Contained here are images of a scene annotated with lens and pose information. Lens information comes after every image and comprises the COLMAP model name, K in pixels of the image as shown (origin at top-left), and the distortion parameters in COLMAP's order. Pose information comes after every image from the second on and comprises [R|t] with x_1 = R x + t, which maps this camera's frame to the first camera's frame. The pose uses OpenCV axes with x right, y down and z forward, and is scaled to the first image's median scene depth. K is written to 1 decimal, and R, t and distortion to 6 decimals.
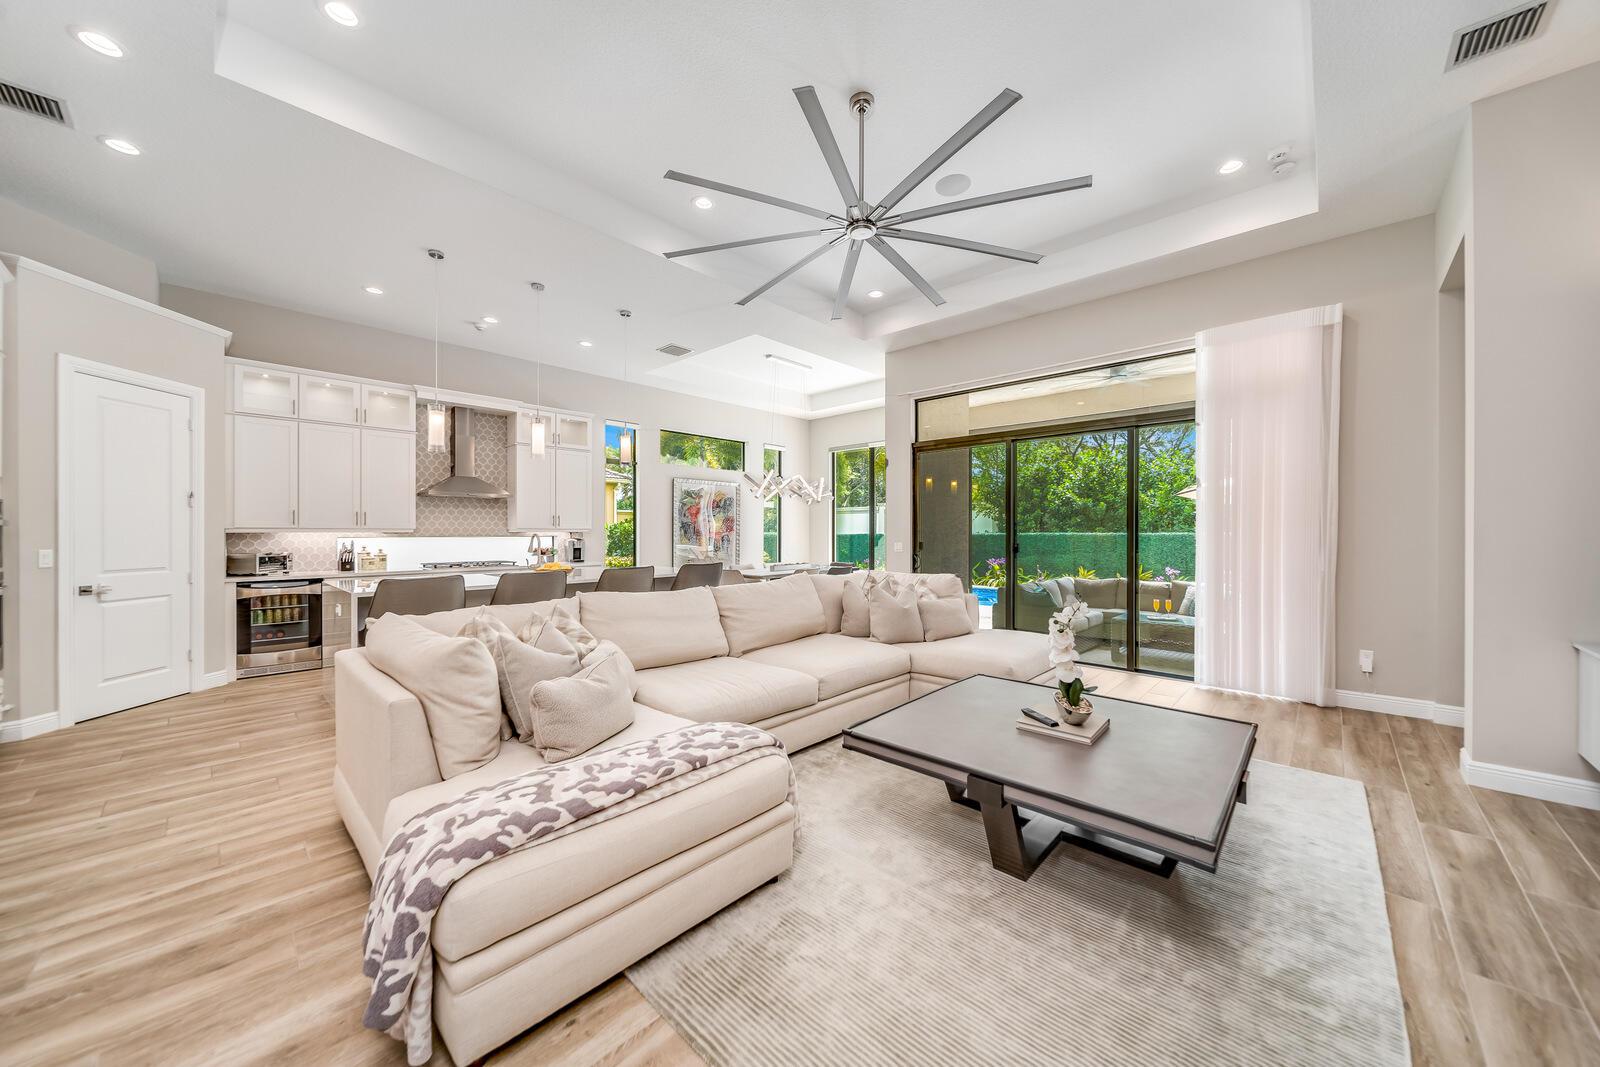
lens RADIAL K [[561.5, 0, 797.8], [0, 561.5, 526.3], [0, 0, 1]] dist [0.000303, -0.001042]
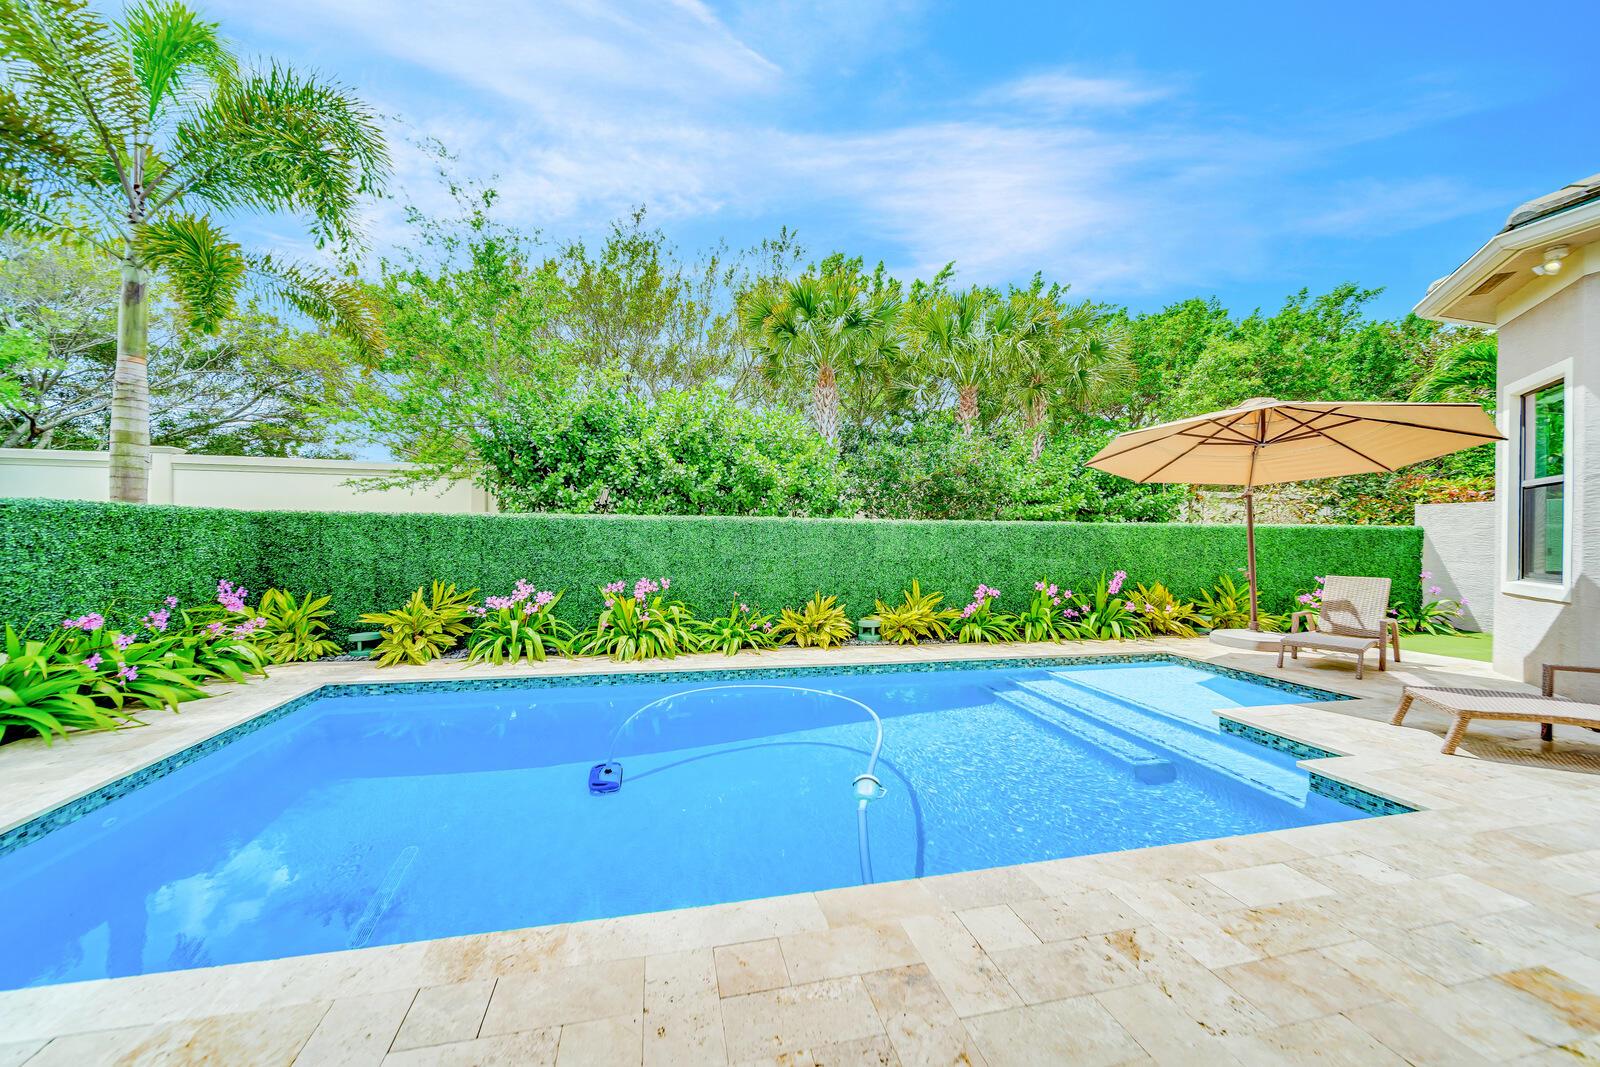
lens RADIAL K [[561.5, 0, 784.5], [0, 561.5, 544.8], [0, 0, 1]] dist [0.000303, -0.001042]
pose [[0.549386, -0.003768, 0.835560, 0.232173], [-0.021886, 0.999582, 0.018897, 0.060655], [-0.835282, -0.028669, 0.549074, 1.737343]]
